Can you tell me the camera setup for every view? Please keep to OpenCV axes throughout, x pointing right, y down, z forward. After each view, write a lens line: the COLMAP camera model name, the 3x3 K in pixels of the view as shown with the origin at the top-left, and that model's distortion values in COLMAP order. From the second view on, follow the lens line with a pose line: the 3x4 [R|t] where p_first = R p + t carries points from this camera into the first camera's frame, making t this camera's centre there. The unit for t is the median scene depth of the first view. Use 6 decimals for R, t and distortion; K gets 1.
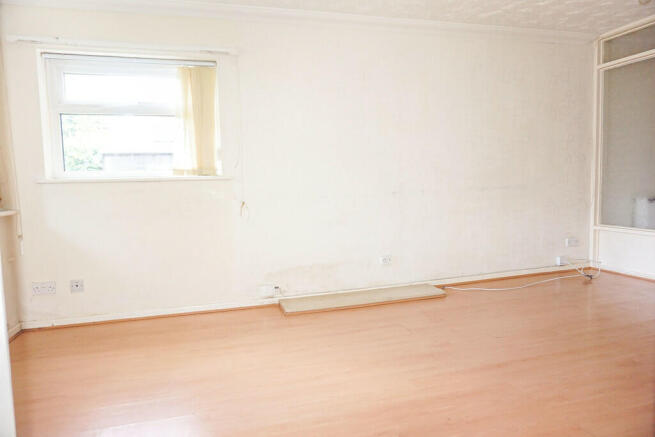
lens RADIAL K [[443.9, 0, 328.3], [0, 443.9, 218.6], [0, 0, 1]] dist [-0.027013, 0.009293]
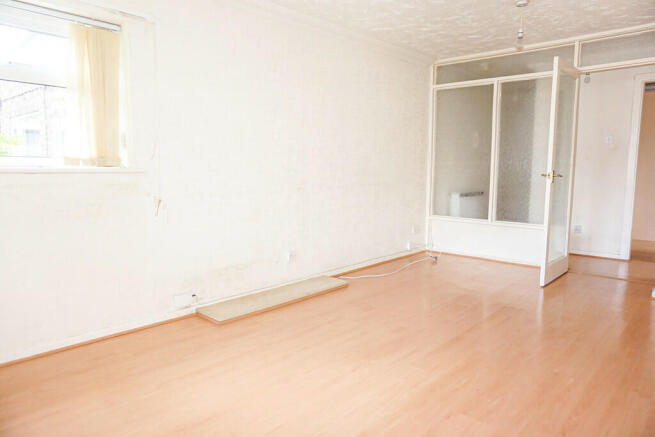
lens RADIAL K [[443.9, 0, 327.4], [0, 443.9, 218.8], [0, 0, 1]] dist [-0.027013, 0.009293]
pose [[0.854623, -0.026790, 0.518558, -0.341640], [0.012427, 0.999437, 0.031154, -0.022215], [-0.519101, -0.020181, 0.854475, 0.106283]]
